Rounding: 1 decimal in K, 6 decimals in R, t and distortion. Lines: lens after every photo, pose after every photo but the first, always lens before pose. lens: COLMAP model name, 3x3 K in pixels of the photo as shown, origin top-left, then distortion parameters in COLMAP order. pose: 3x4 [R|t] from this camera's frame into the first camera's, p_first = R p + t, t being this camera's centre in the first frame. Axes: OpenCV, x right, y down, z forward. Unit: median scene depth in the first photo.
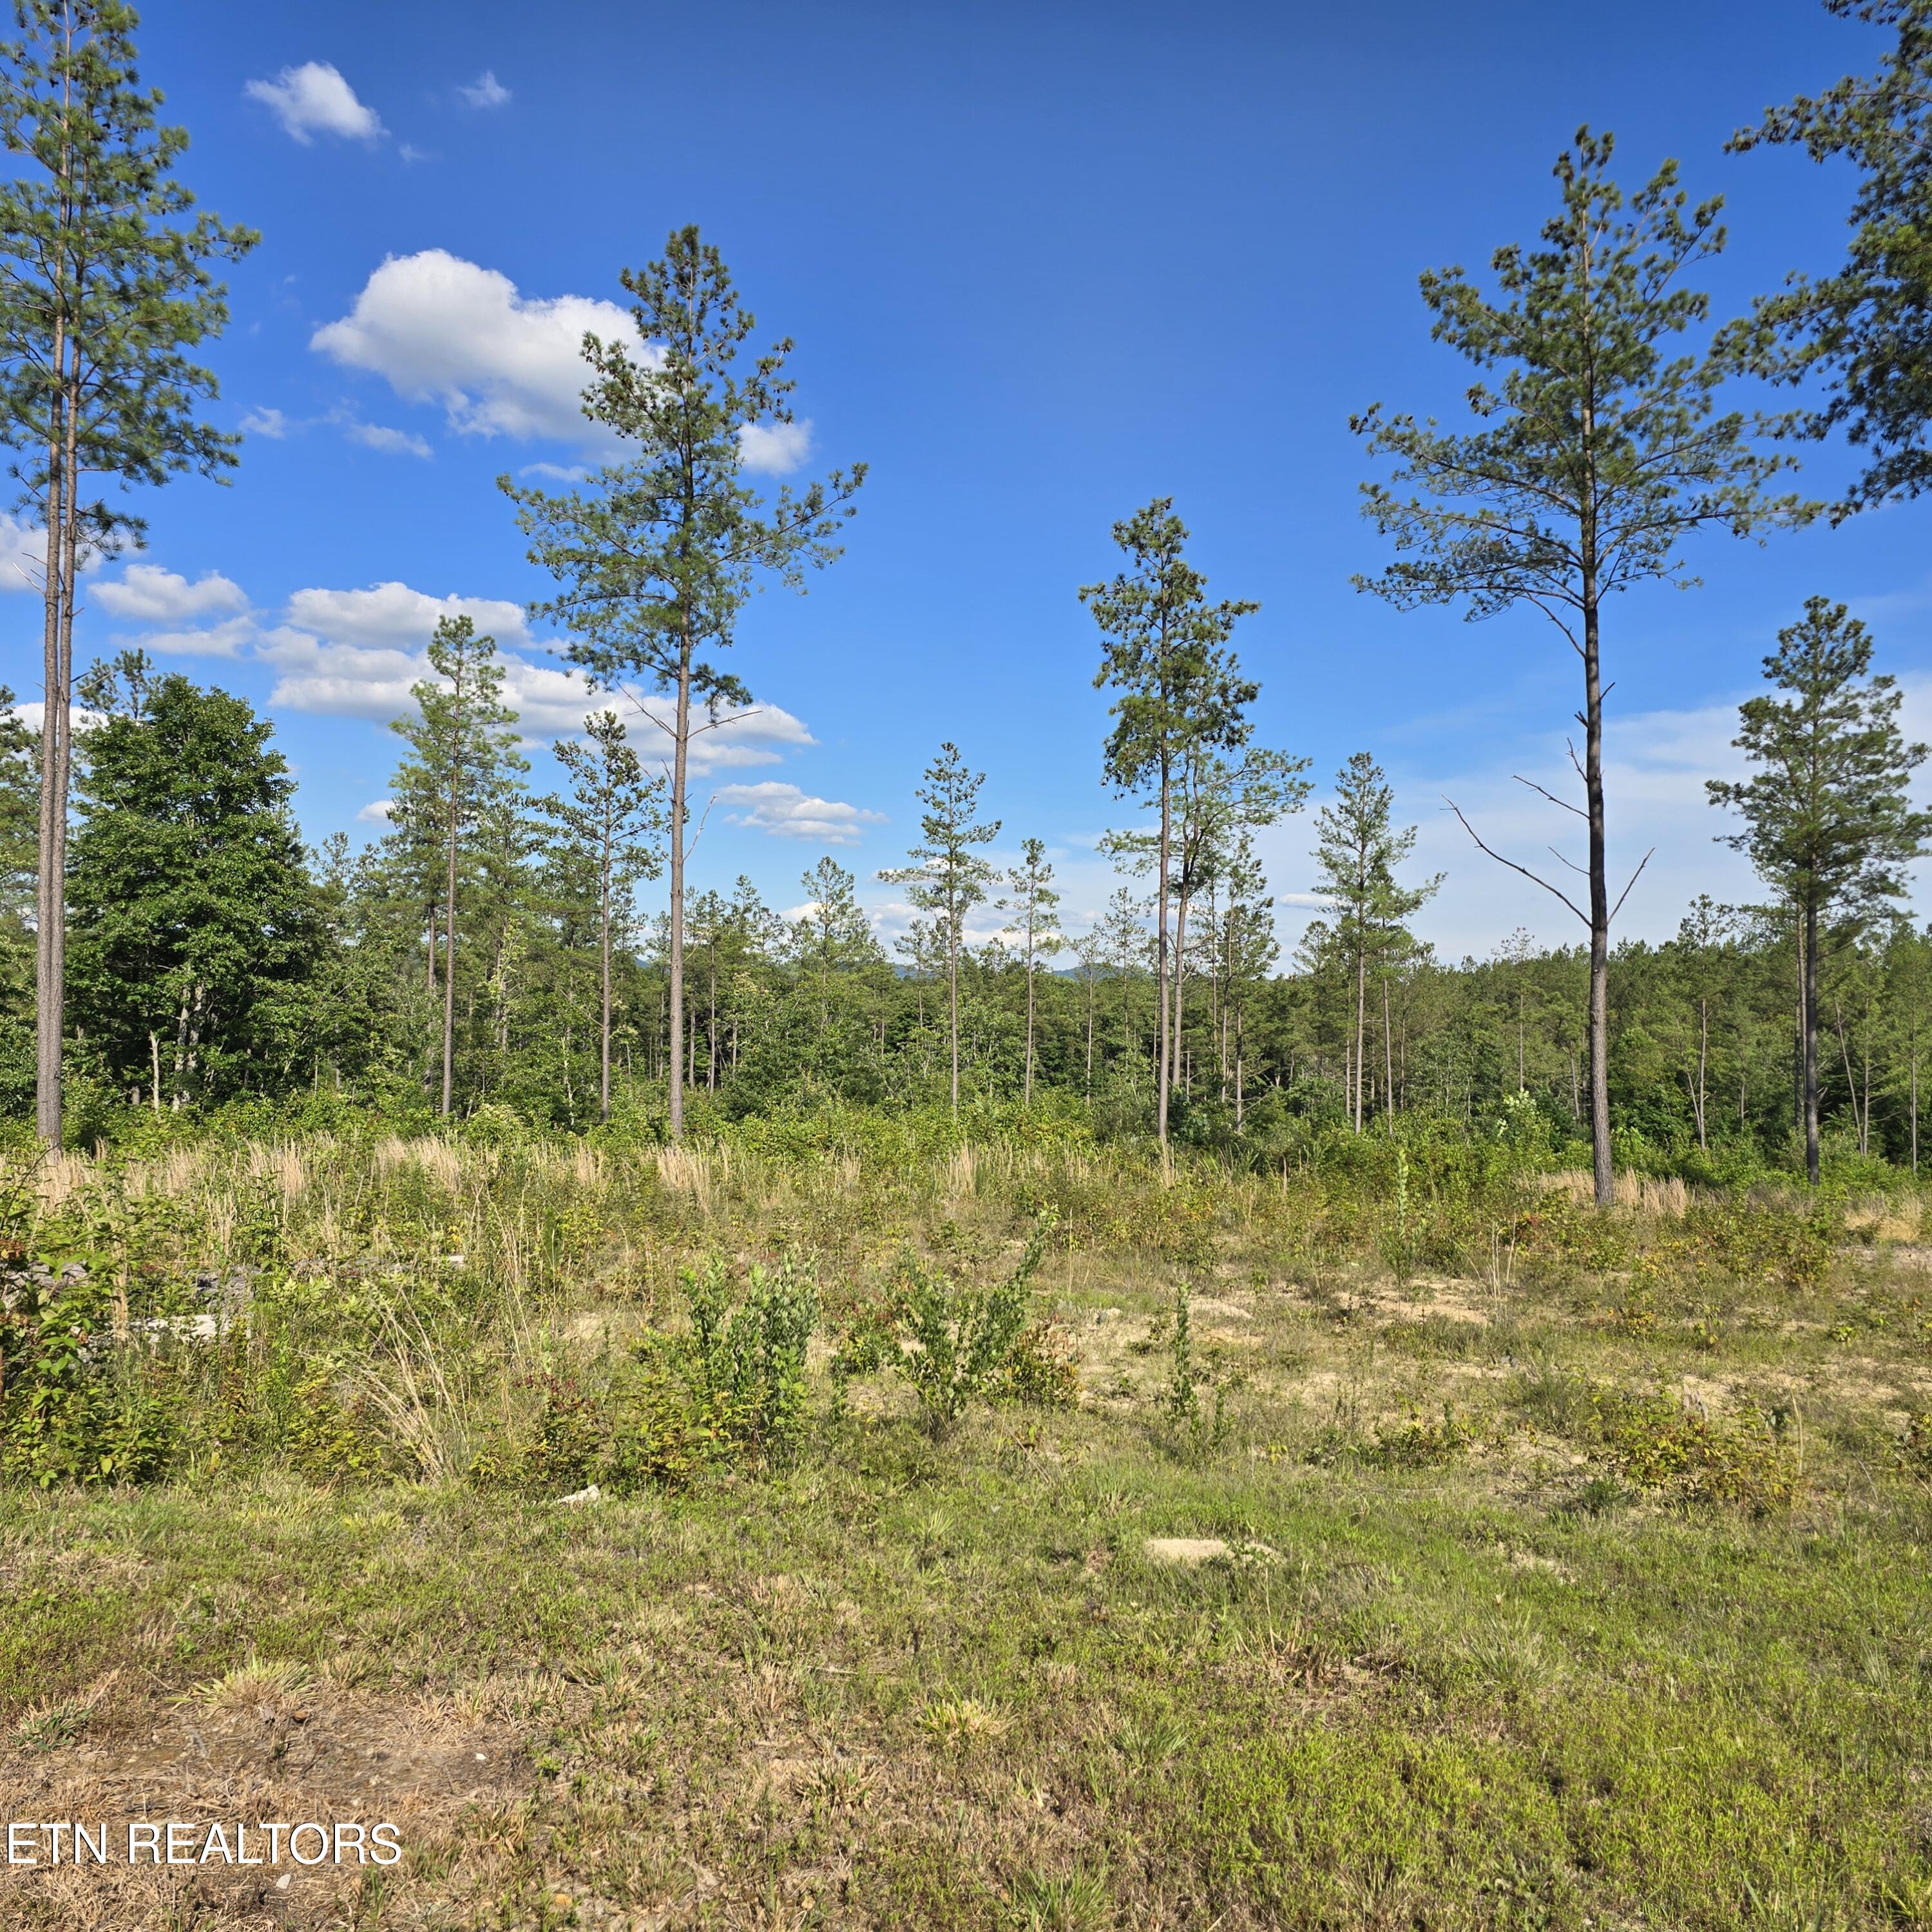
lens RADIAL K [[1782.3, 0, 904.5], [0, 1782.3, 966.0], [0, 0, 1]] dist [0.086770, -0.092614]
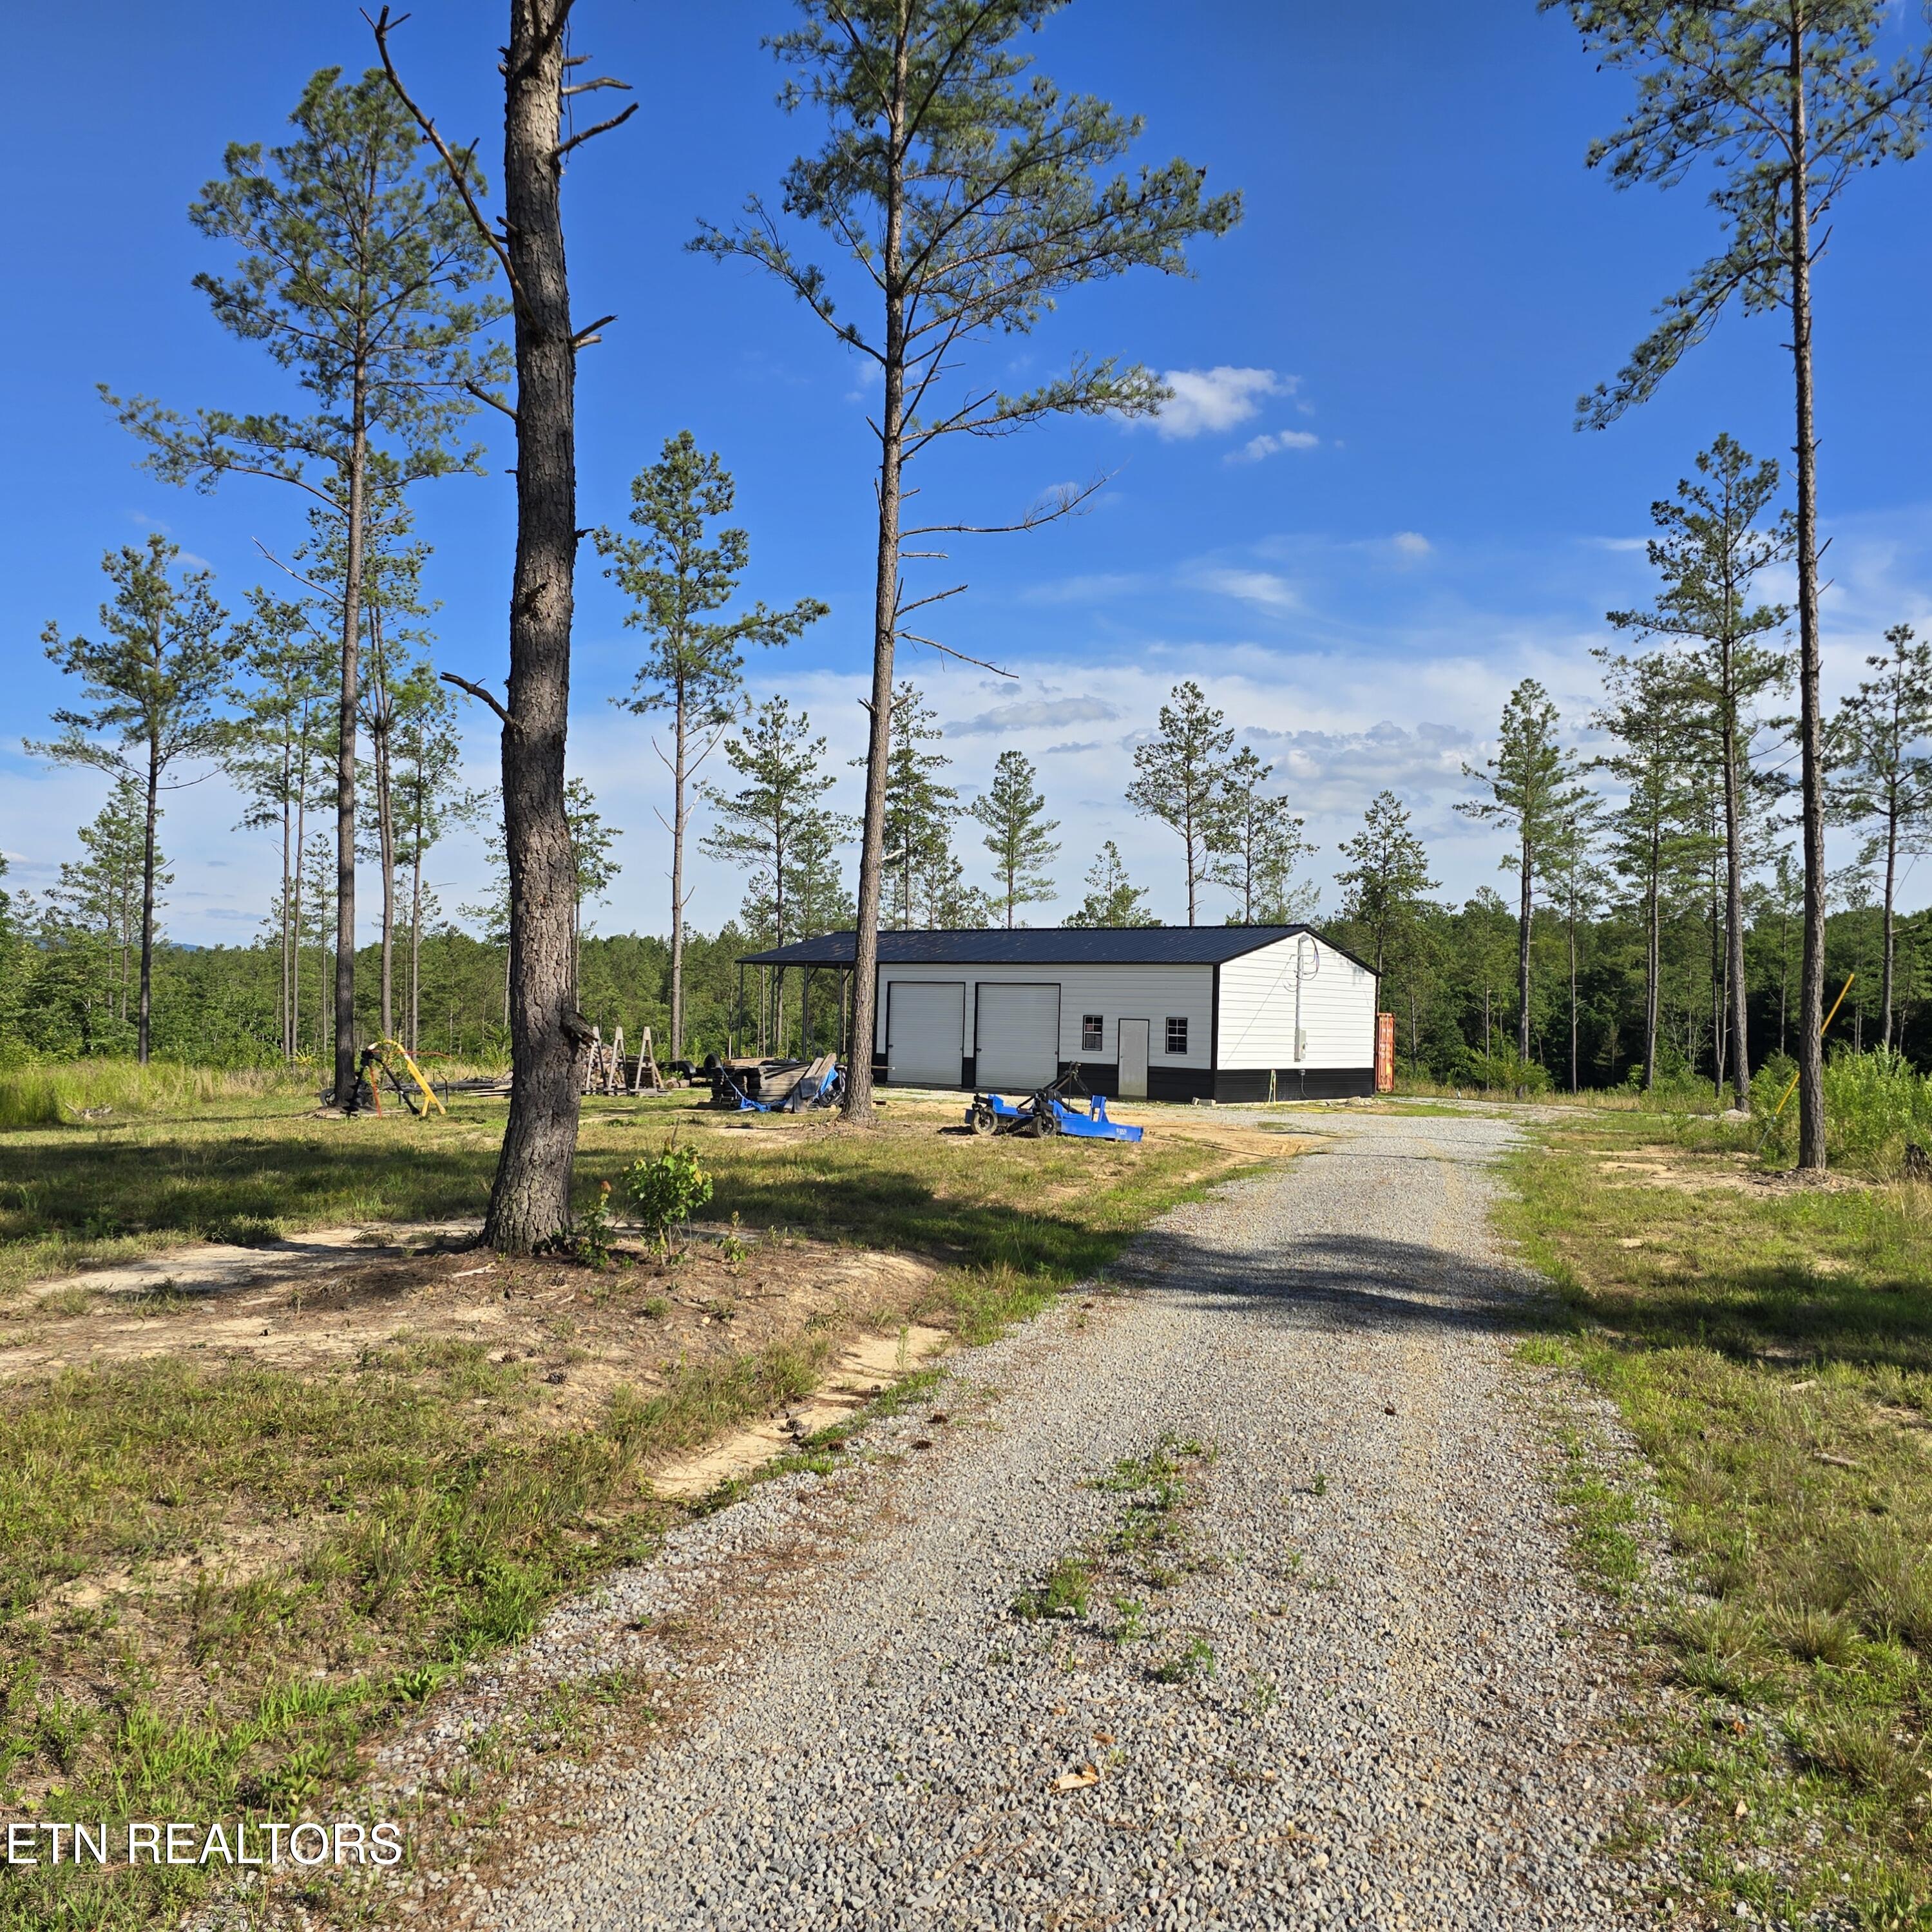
lens RADIAL K [[1782.3, 0, 974.3], [0, 1782.3, 980.7], [0, 0, 1]] dist [0.086770, -0.092614]
pose [[0.791953, 0.002747, 0.610576, -1.062722], [-0.020900, 0.999526, 0.022613, -0.092141], [-0.610224, -0.030670, 0.791635, -1.369766]]
